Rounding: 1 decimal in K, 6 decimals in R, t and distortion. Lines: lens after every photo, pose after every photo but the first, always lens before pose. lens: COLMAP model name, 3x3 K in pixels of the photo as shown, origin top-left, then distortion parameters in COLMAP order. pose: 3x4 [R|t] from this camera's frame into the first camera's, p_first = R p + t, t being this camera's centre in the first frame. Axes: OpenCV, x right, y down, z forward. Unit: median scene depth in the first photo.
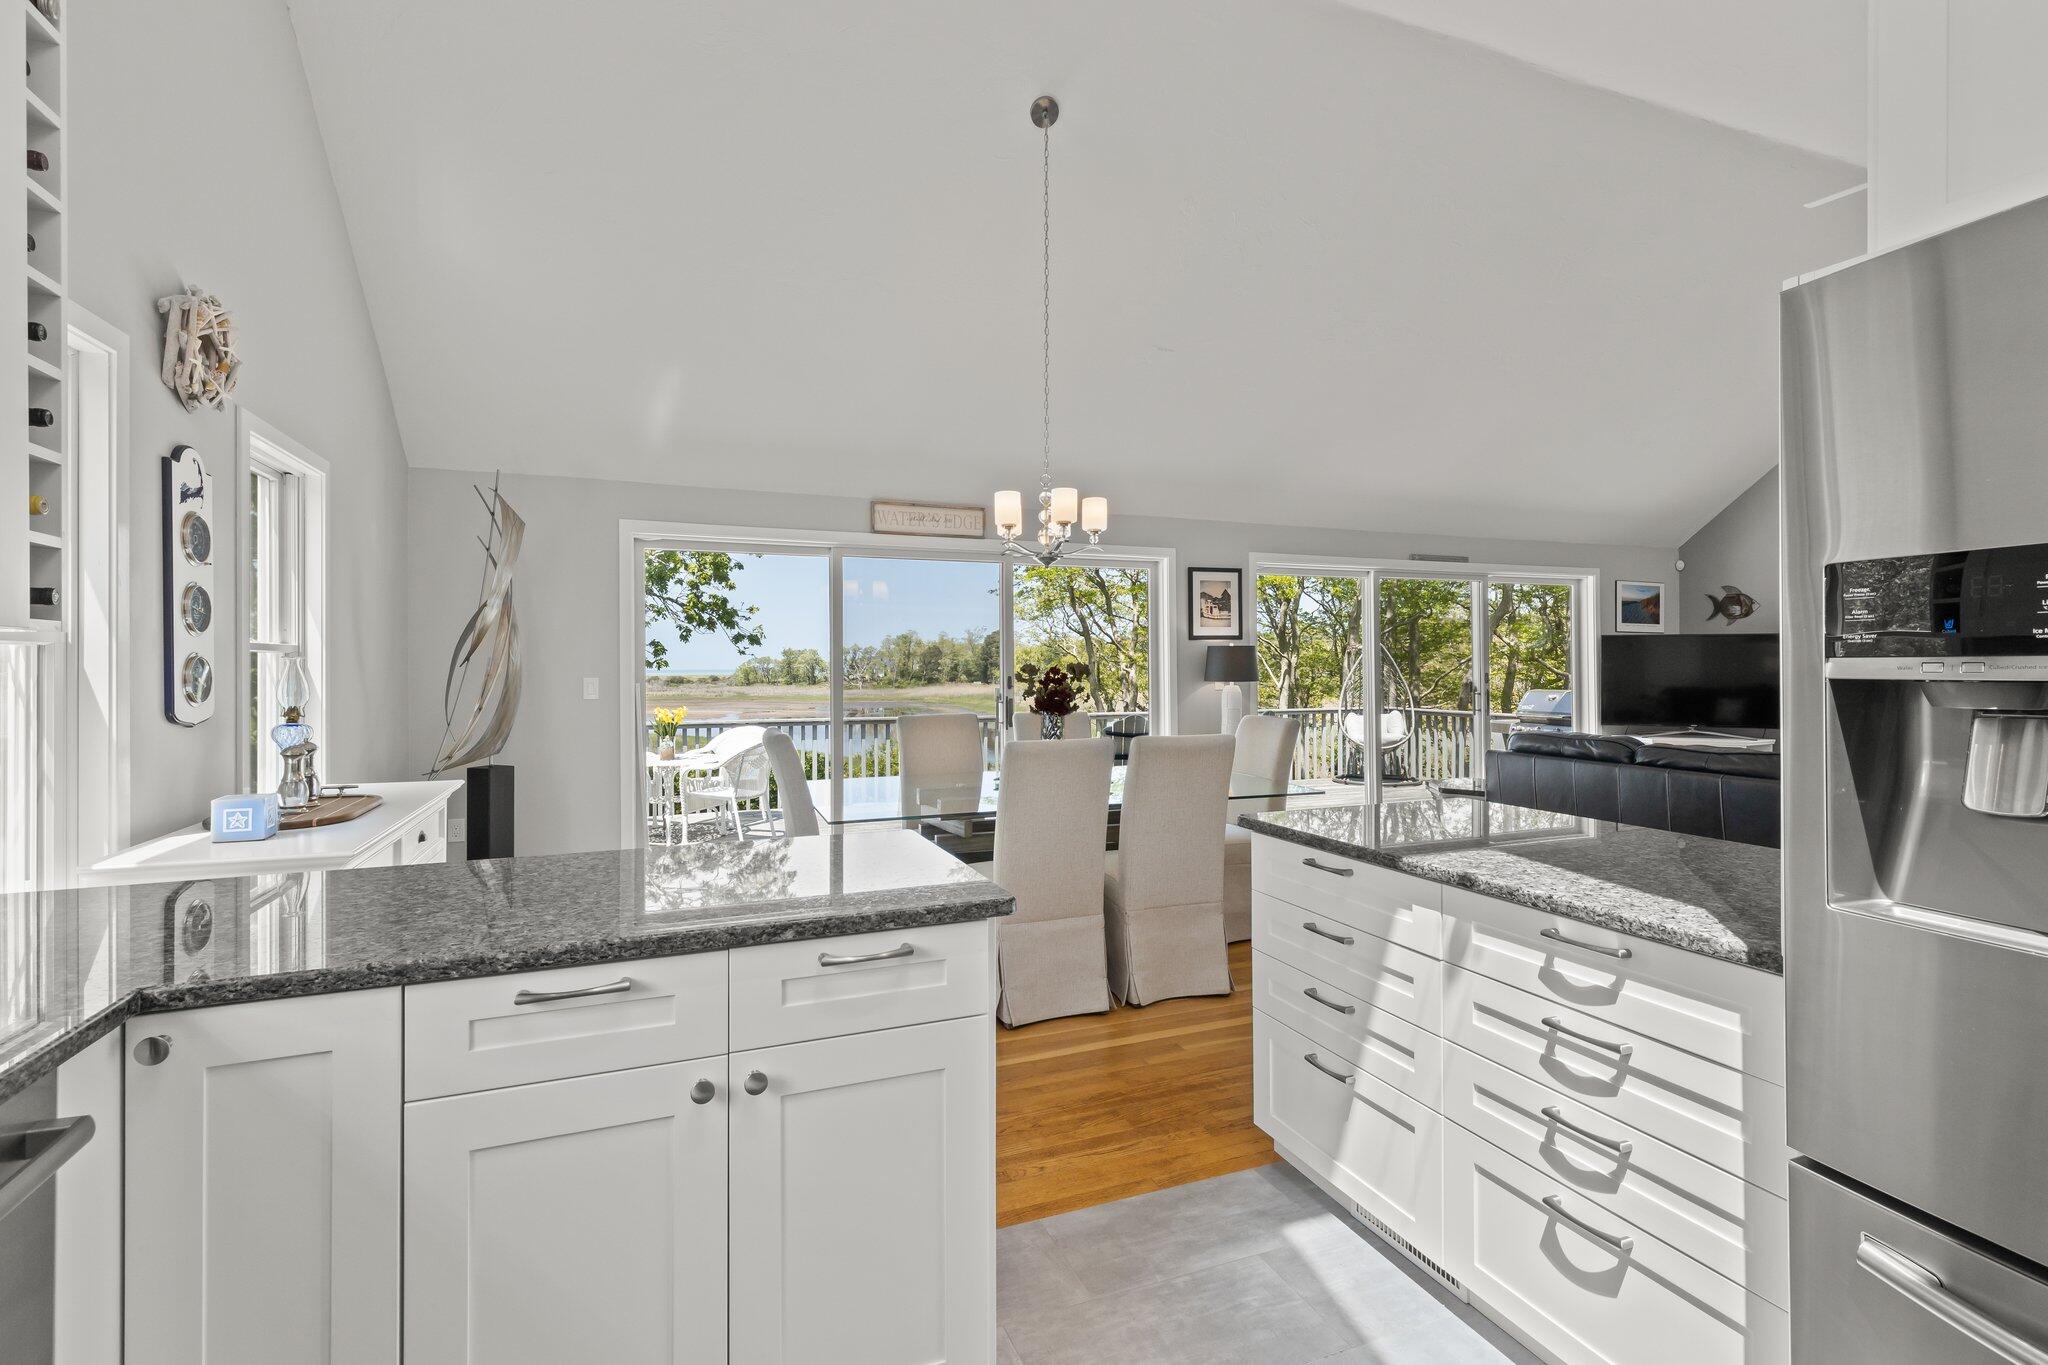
lens RADIAL K [[933.9, 0, 1039.4], [0, 933.9, 662.1], [0, 0, 1]] dist [0.017585, 0.000124]
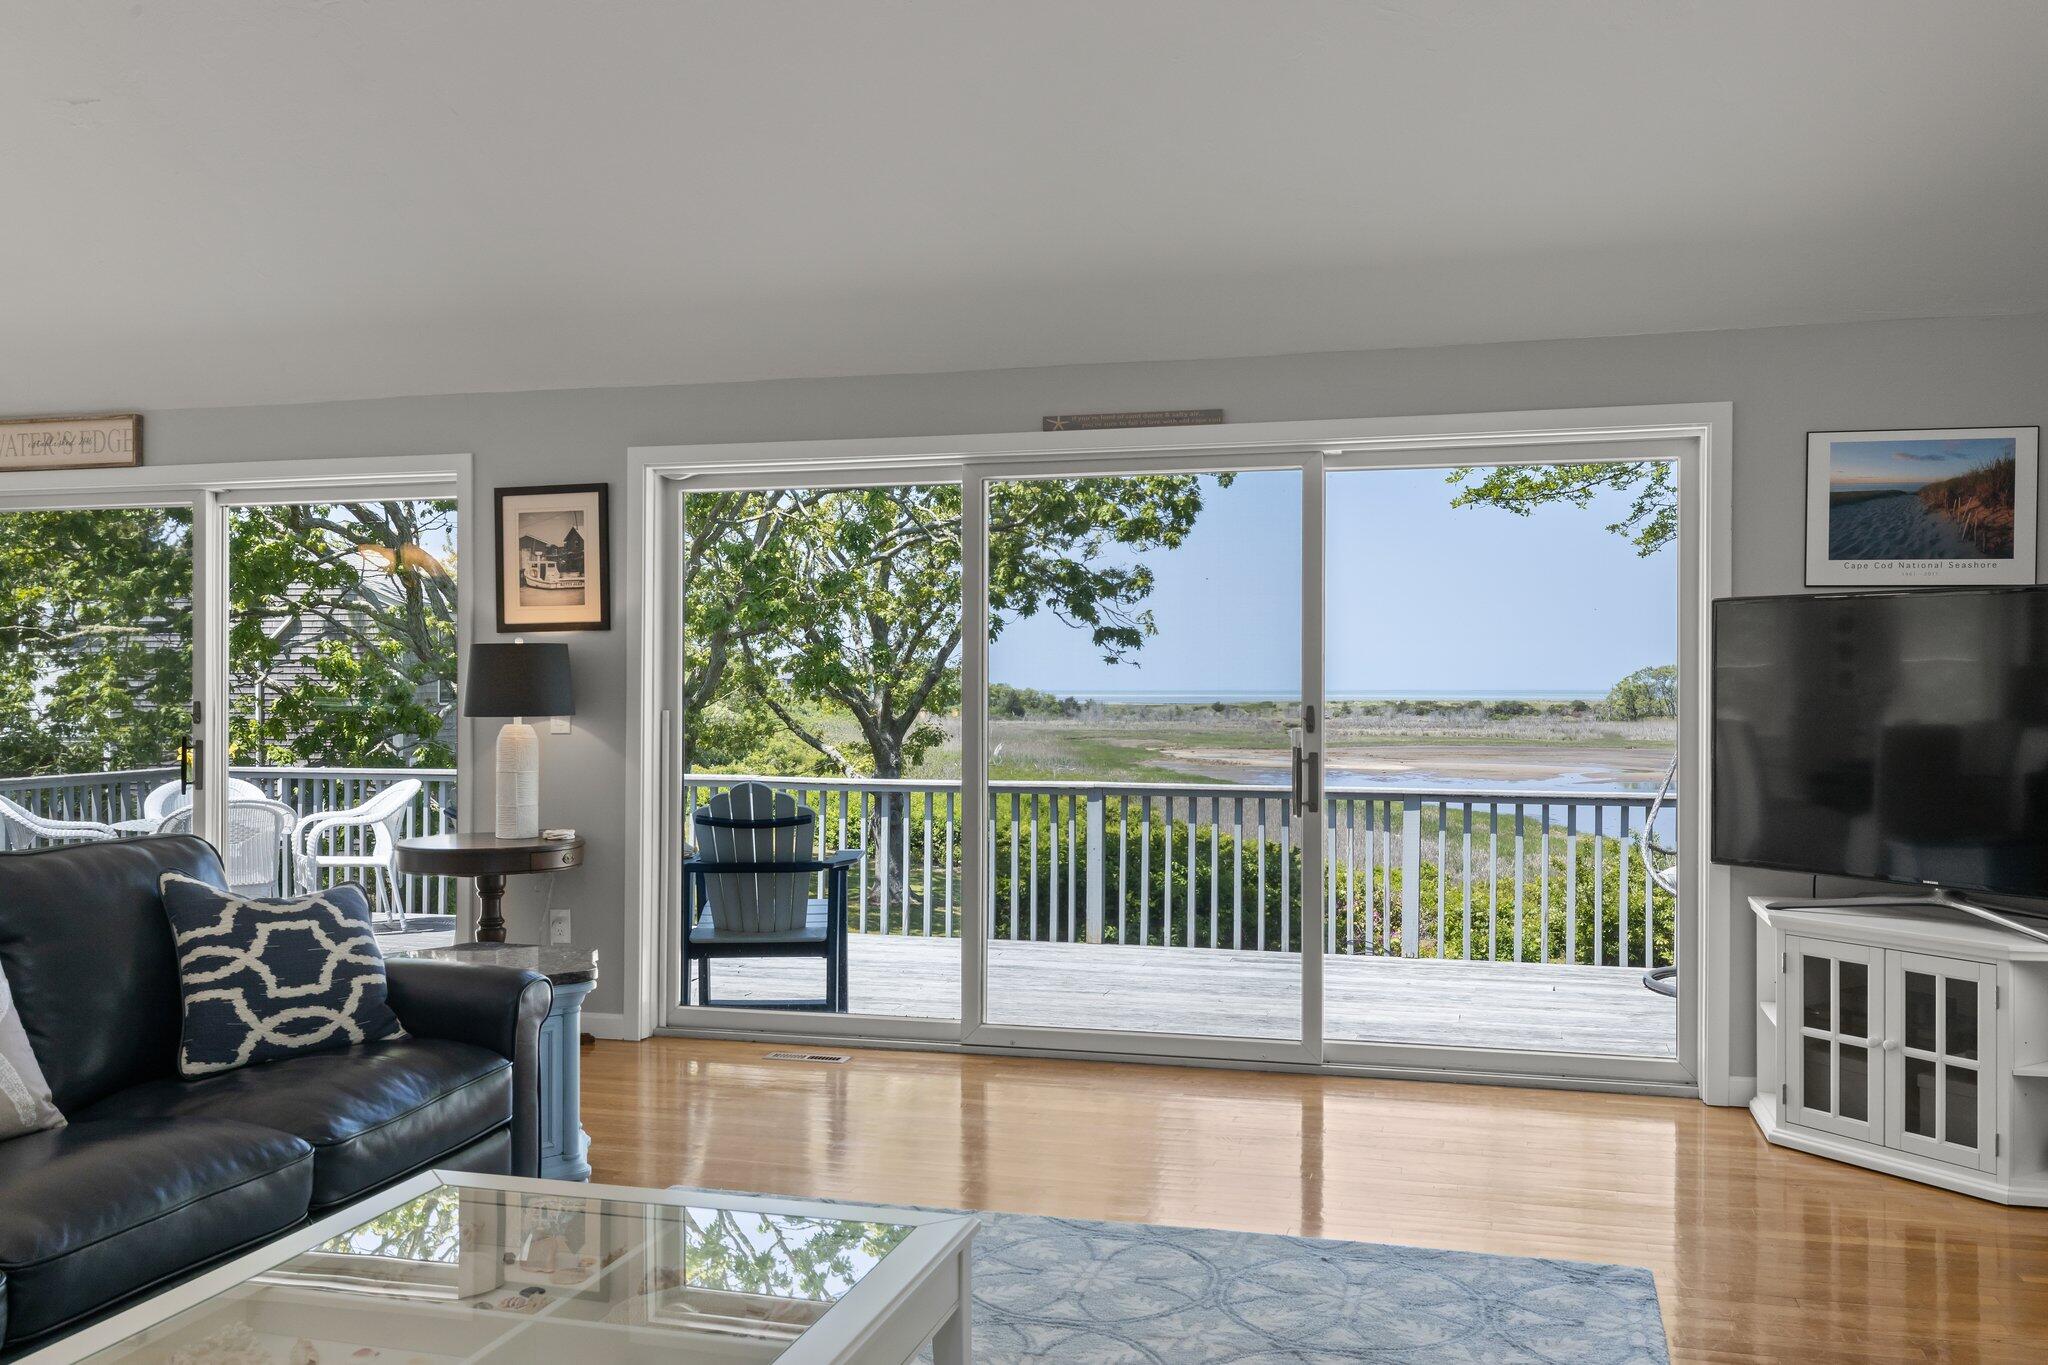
lens RADIAL K [[1735.7, 0, 1024.0], [0, 1735.7, 682.5], [0, 0, 1]] dist [0.008534, 0.002264]
pose [[0.794074, 0.003040, -0.607813, 0.951735], [-0.000741, 0.999992, 0.004034, -0.000959], [0.607820, -0.002752, 0.794070, 0.426781]]
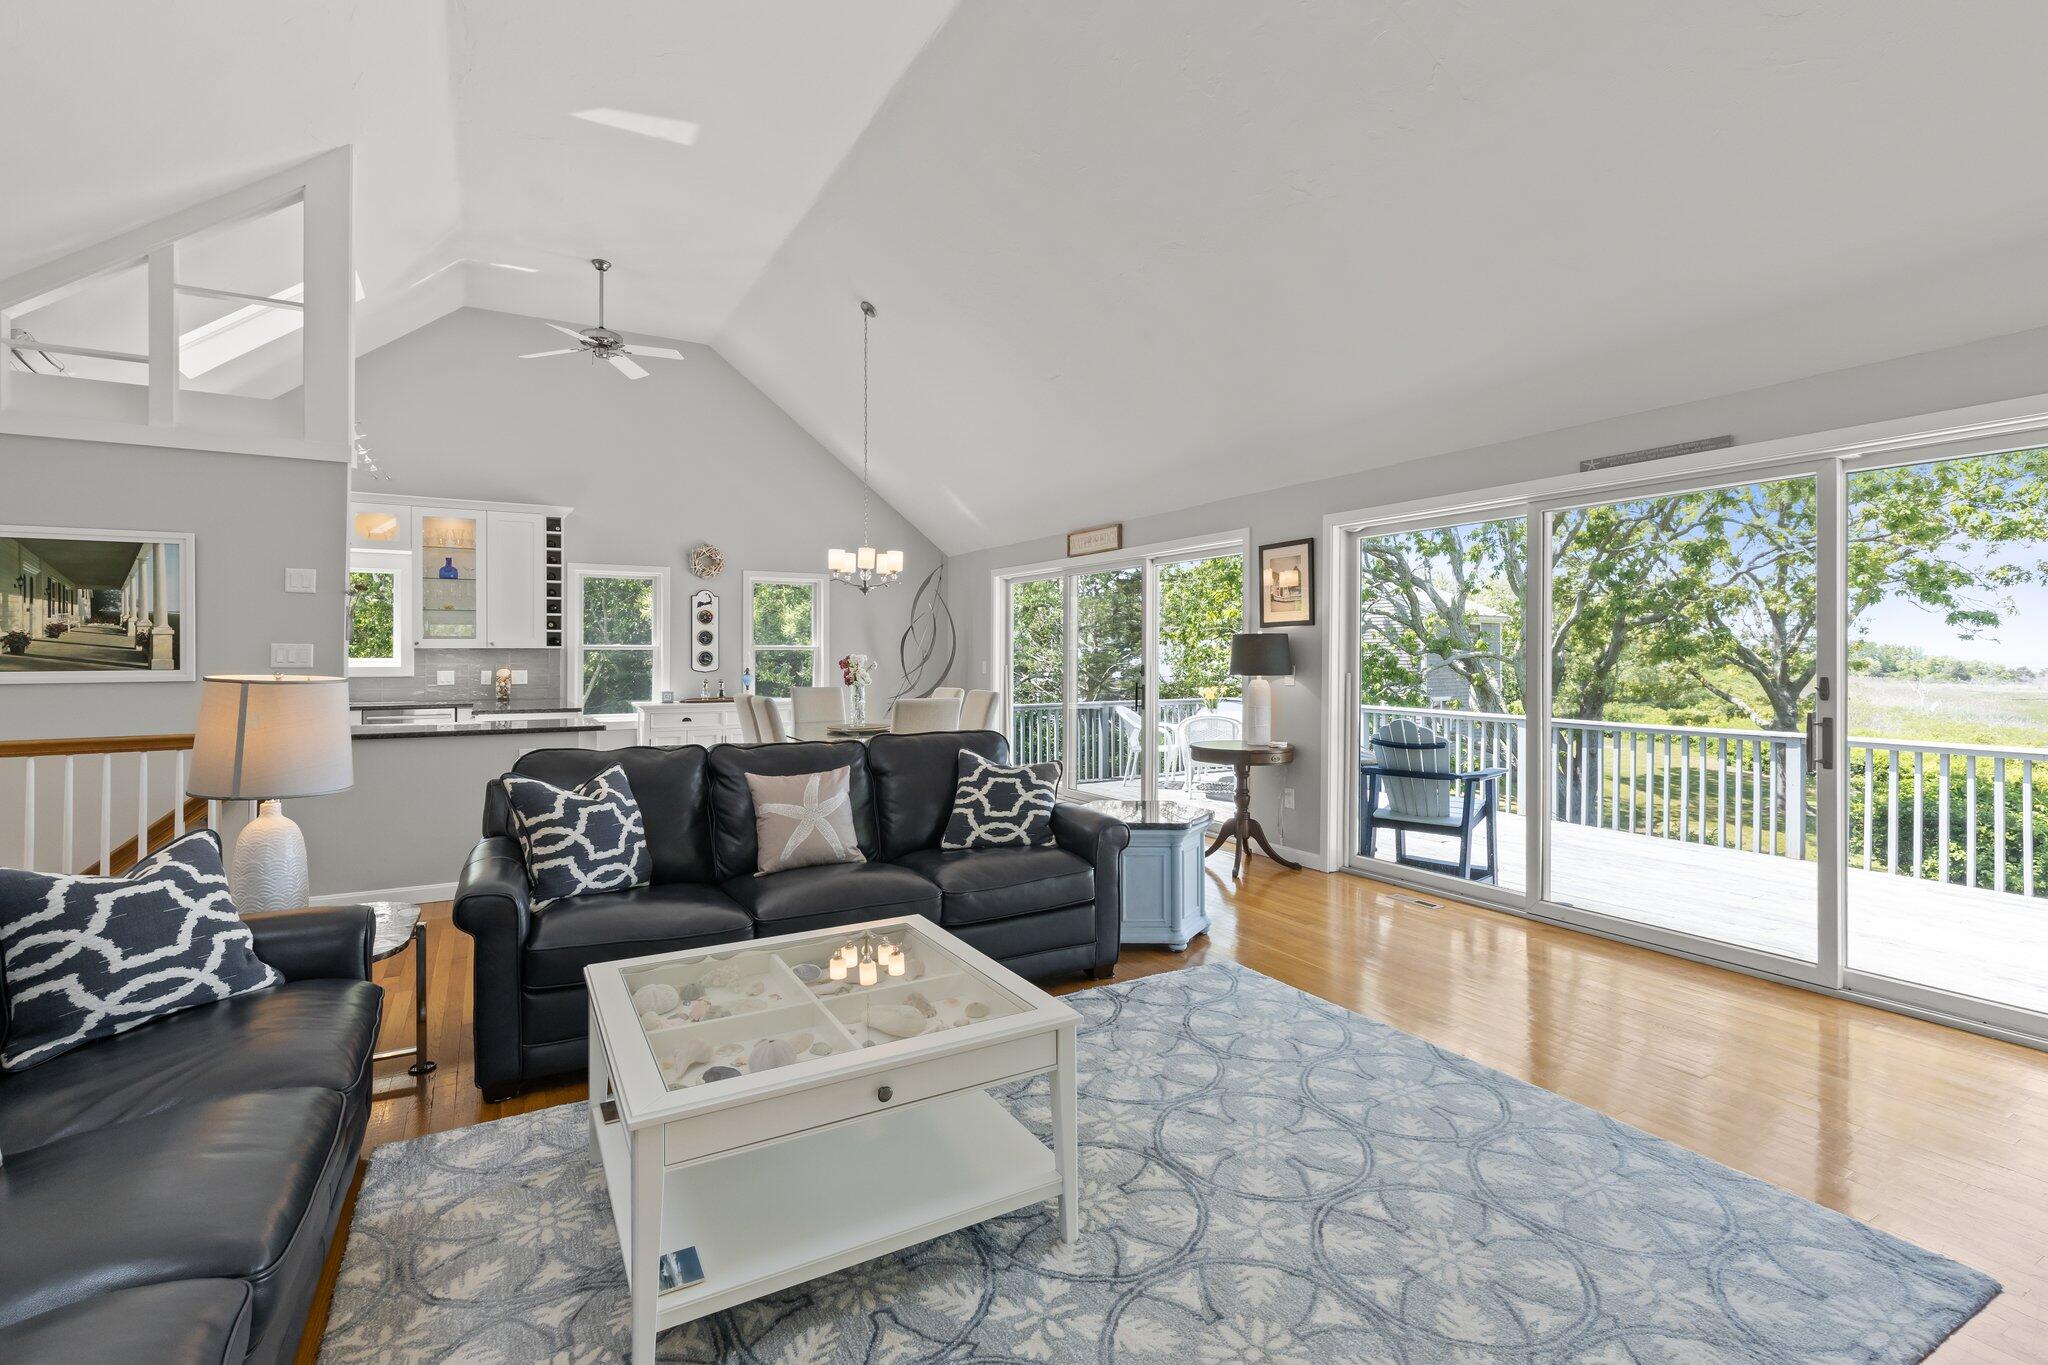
lens RADIAL K [[945.6, 0, 1034.5], [0, 945.6, 641.5], [0, 0, 1]] dist [0.008204, -0.001175]
pose [[0.137627, -0.010739, -0.990426, 1.019088], [0.002239, 0.999942, -0.010531, -0.001614], [0.990482, -0.000768, 0.137643, 0.659689]]
